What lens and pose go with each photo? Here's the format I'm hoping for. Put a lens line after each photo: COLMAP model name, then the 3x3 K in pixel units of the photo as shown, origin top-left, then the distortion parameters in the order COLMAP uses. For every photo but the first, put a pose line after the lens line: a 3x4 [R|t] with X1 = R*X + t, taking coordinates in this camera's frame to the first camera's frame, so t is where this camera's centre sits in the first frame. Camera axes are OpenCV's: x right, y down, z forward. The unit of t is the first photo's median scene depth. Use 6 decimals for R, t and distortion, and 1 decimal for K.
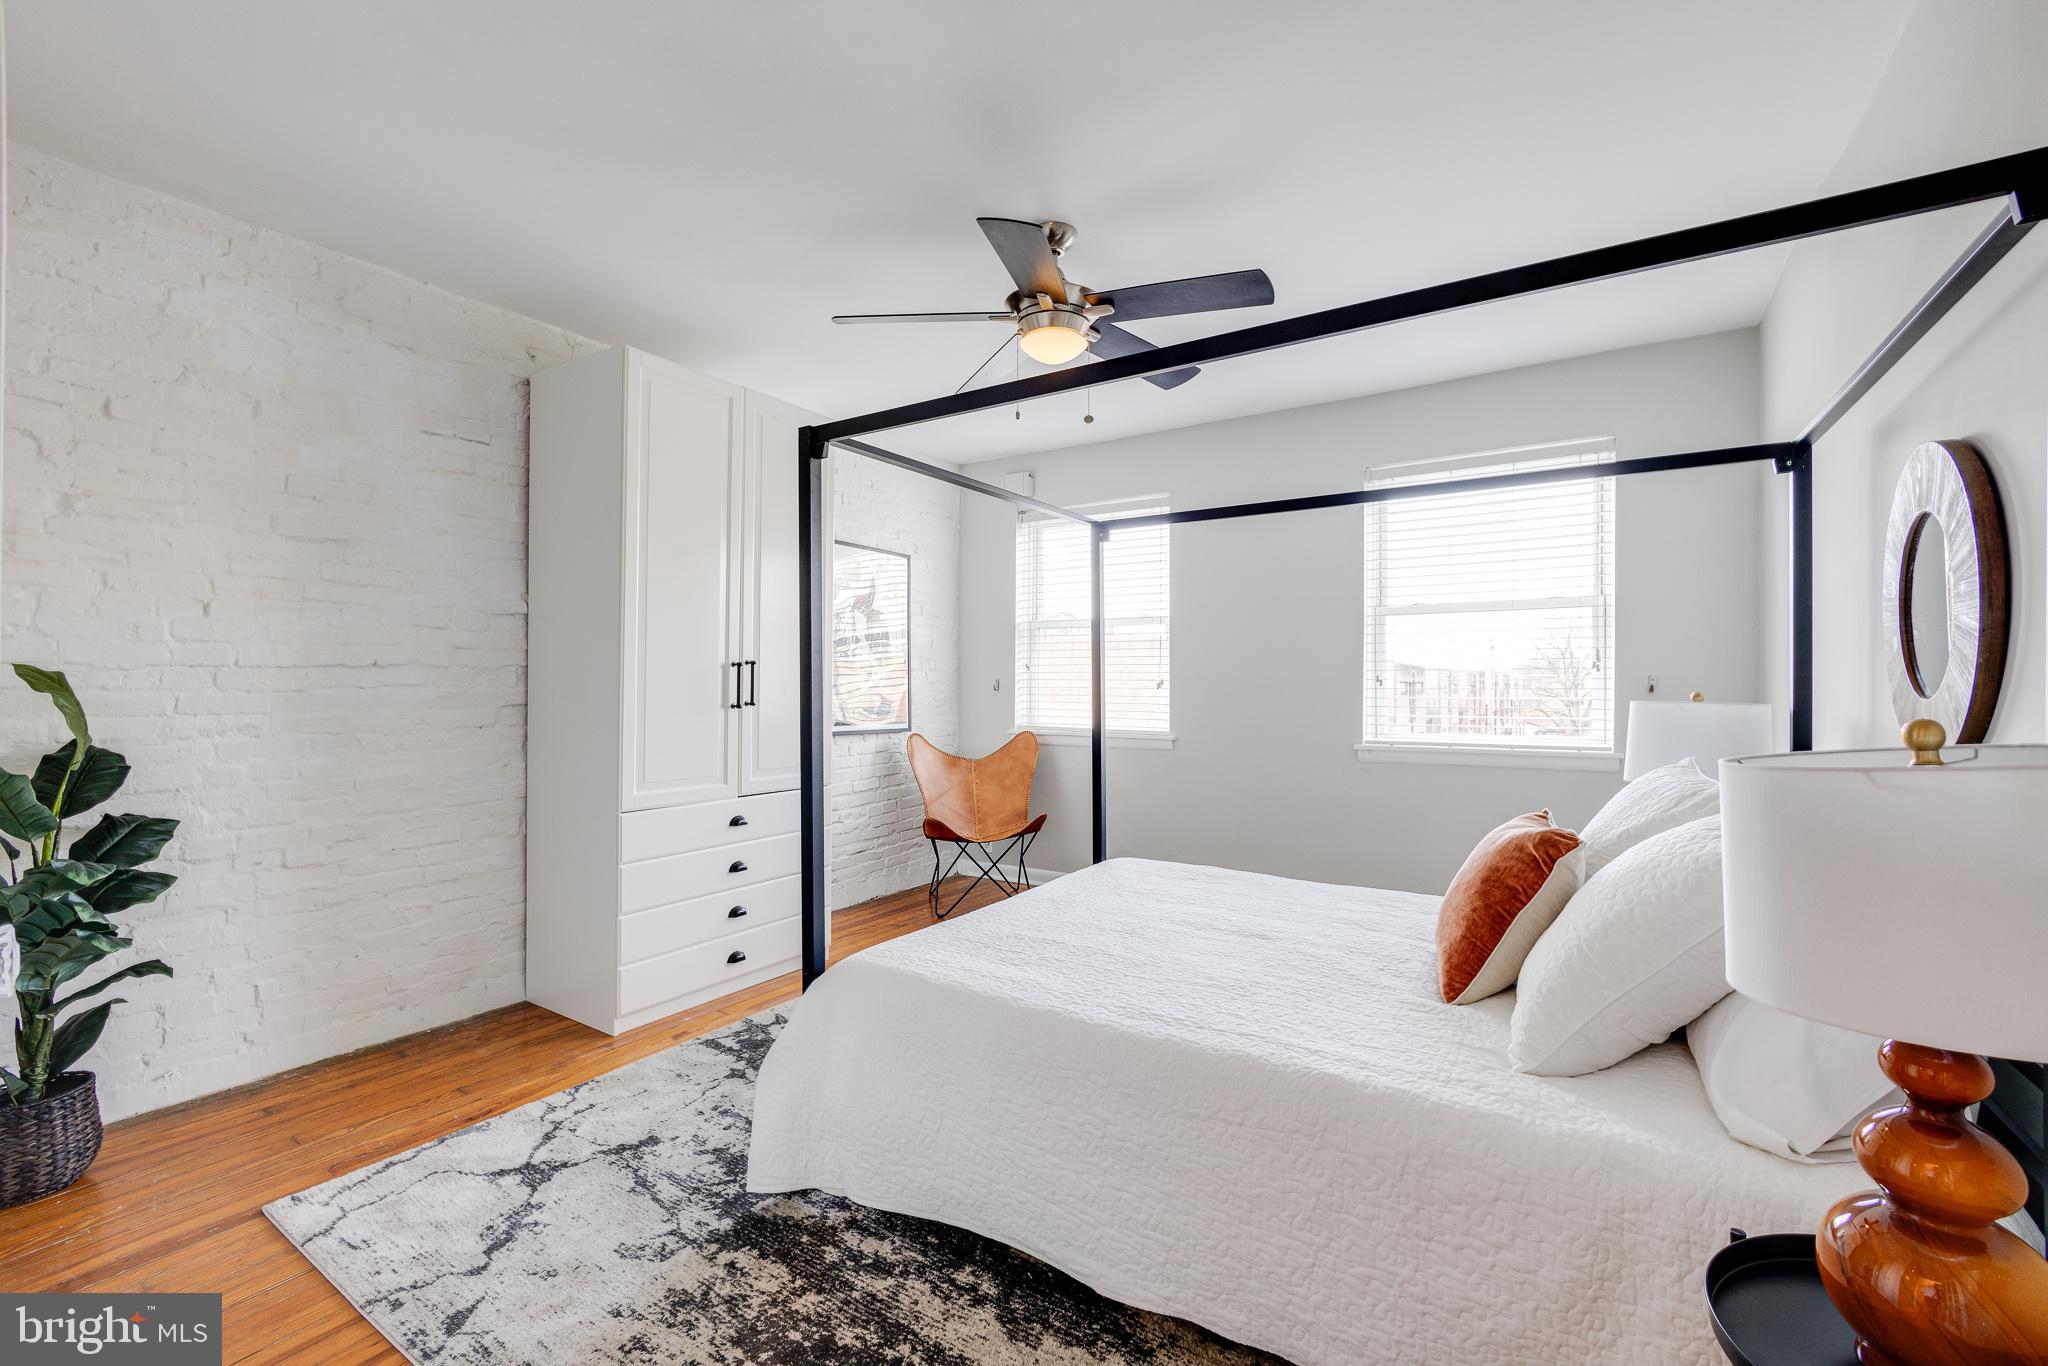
lens RADIAL K [[855.0, 0, 1028.6], [0, 855.0, 696.9], [0, 0, 1]] dist [-0.017091, 0.000069]
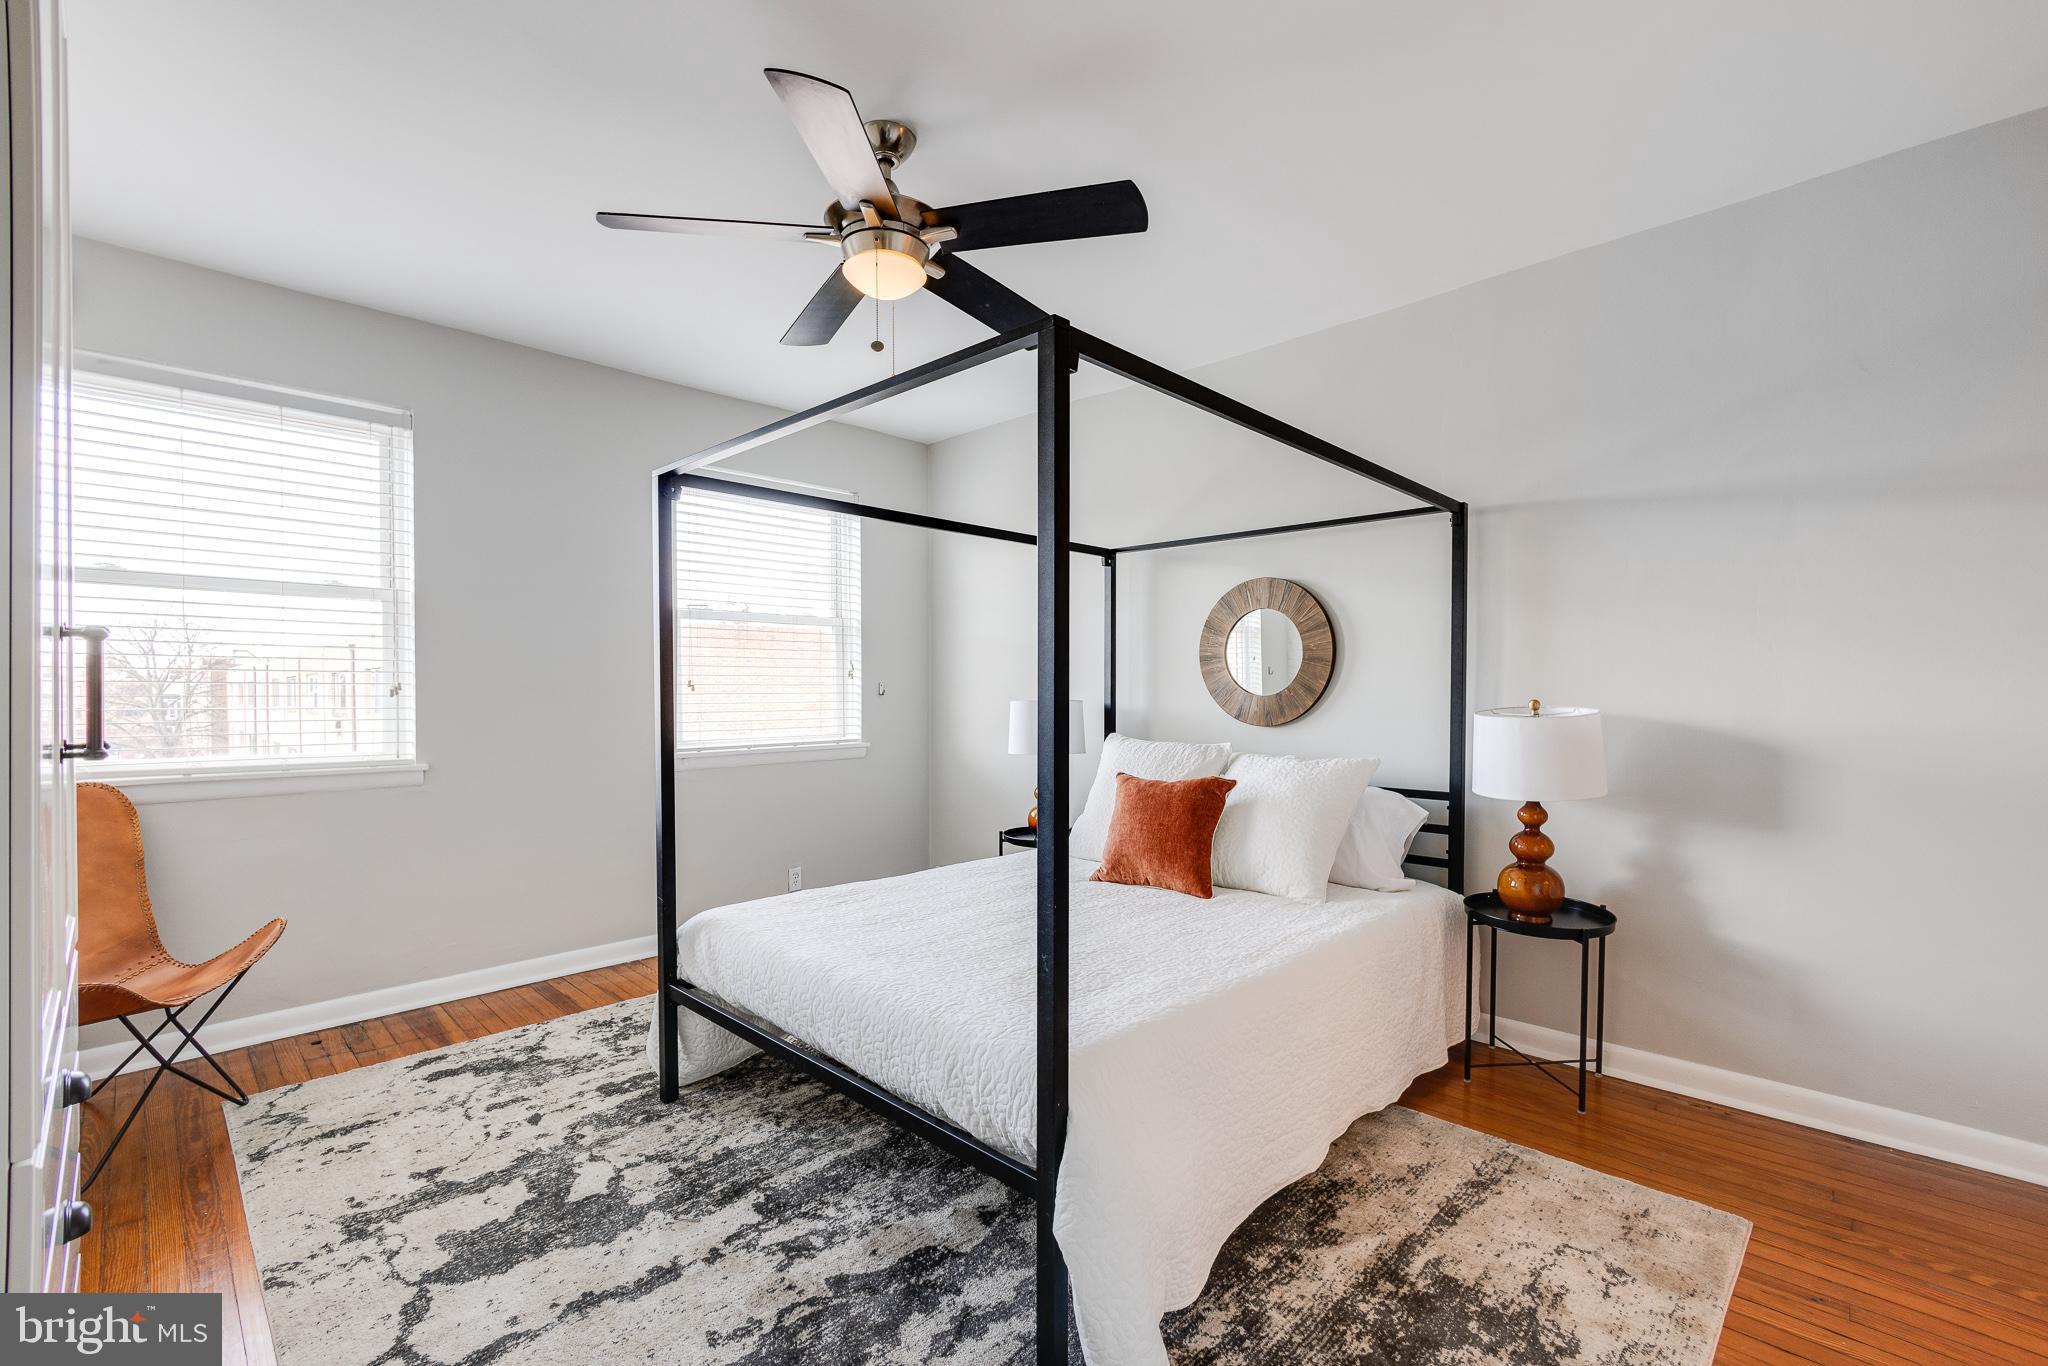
lens RADIAL K [[872.2, 0, 1026.2], [0, 872.2, 679.3], [0, 0, 1]] dist [-0.013117, 0.000327]
pose [[0.200587, 0.007170, 0.979650, -0.768509], [0.010878, 0.999895, -0.009546, -0.015790], [-0.979615, 0.012571, 0.200488, 0.691729]]
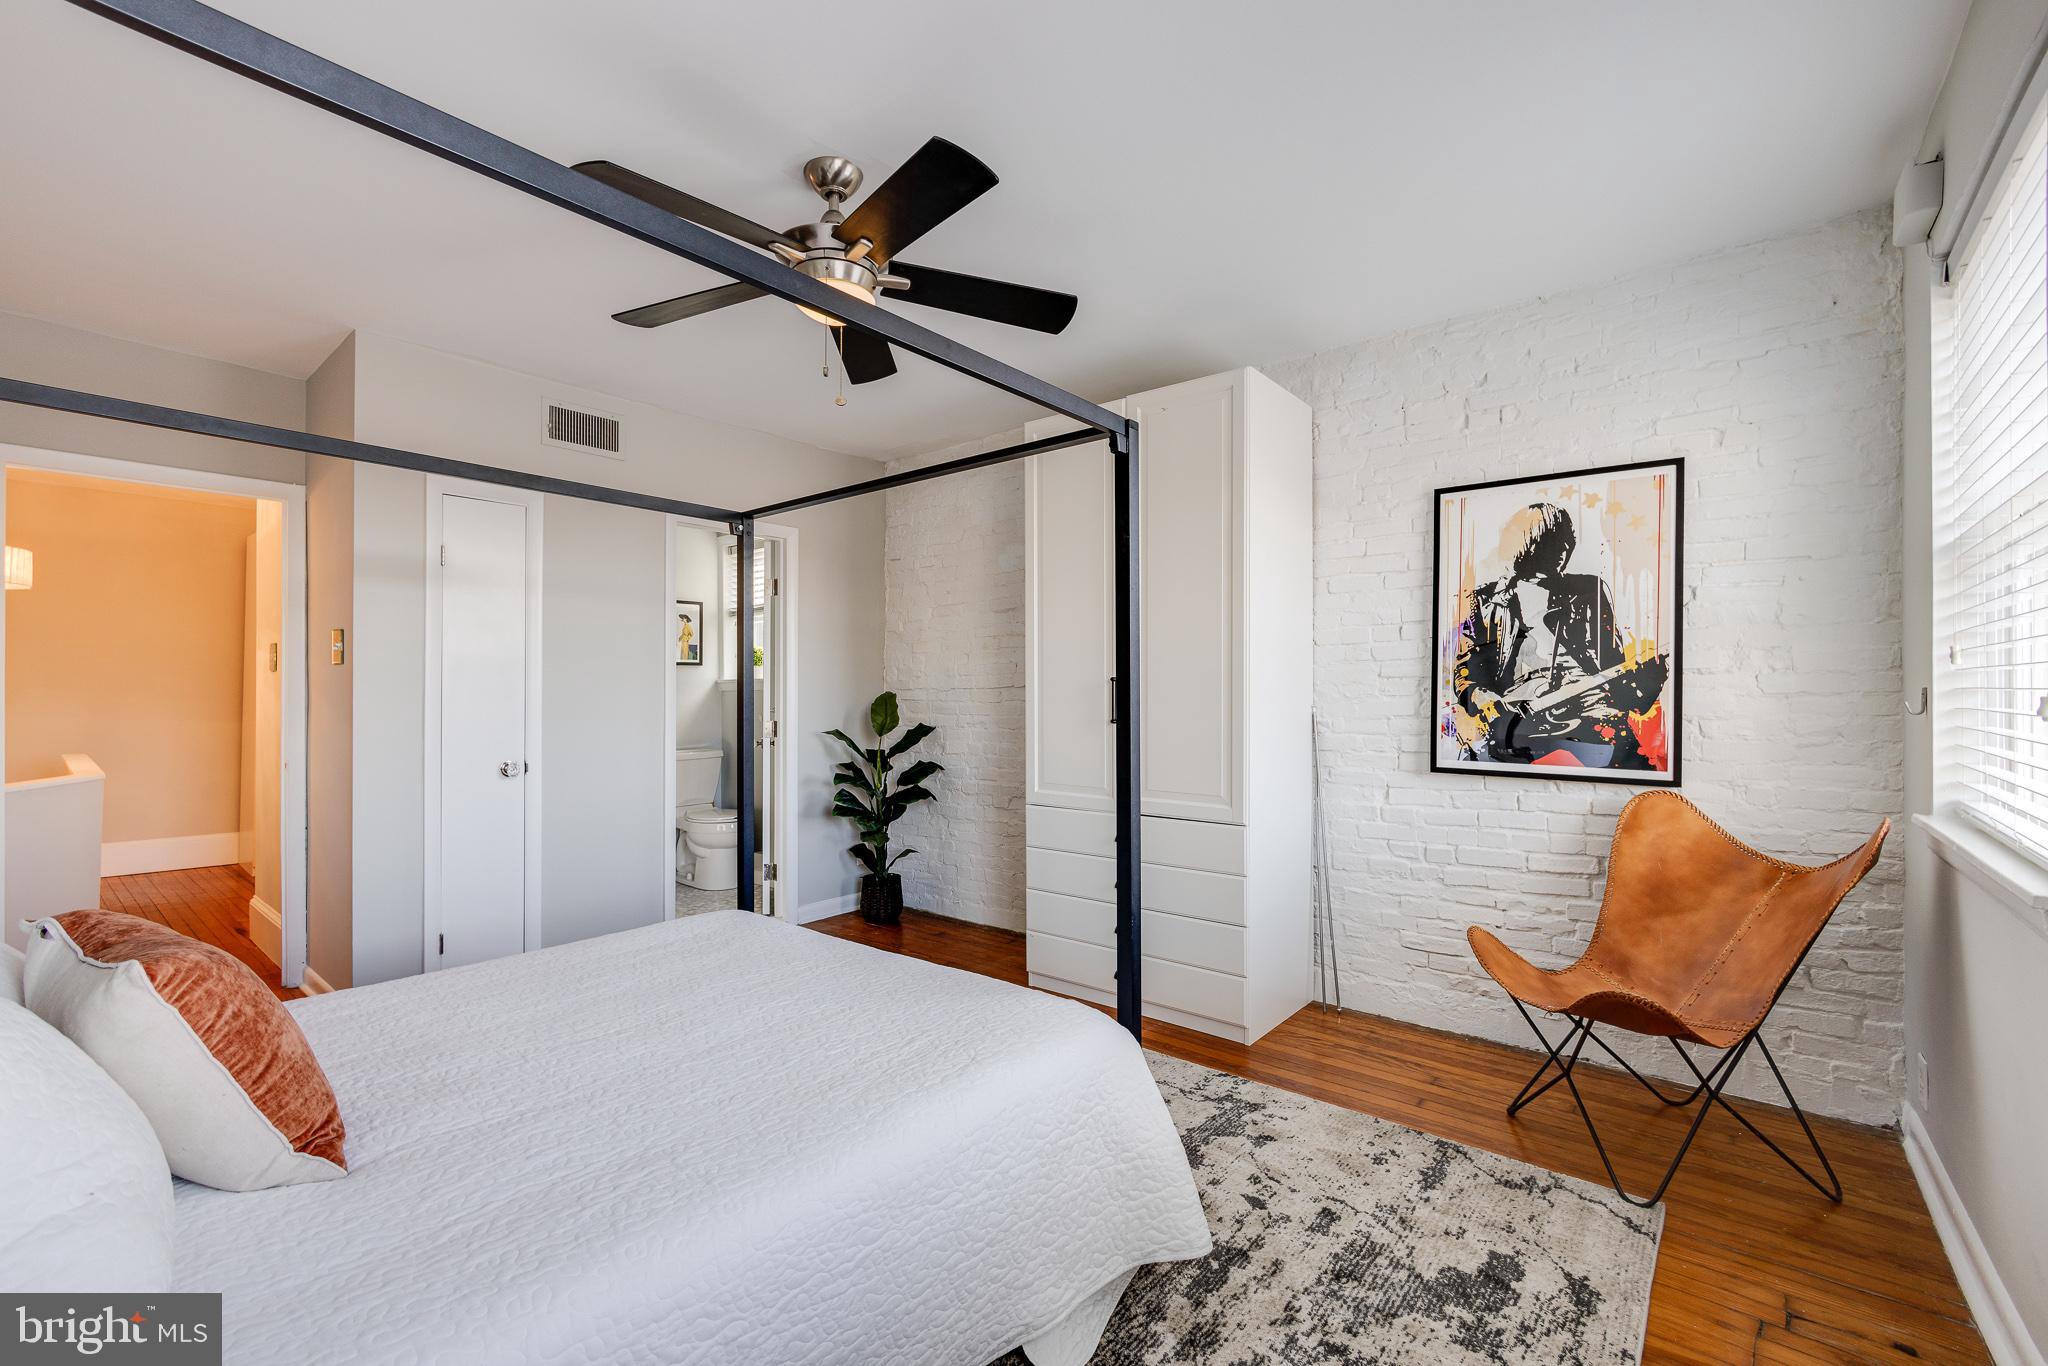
lens RADIAL K [[872.2, 0, 1026.2], [0, 872.2, 679.3], [0, 0, 1]] dist [-0.013117, 0.000327]
pose [[-0.123716, -0.007599, -0.992289, 0.856090], [-0.002543, 0.999970, -0.007341, -0.040638], [0.992314, 0.001615, -0.123732, 1.280113]]
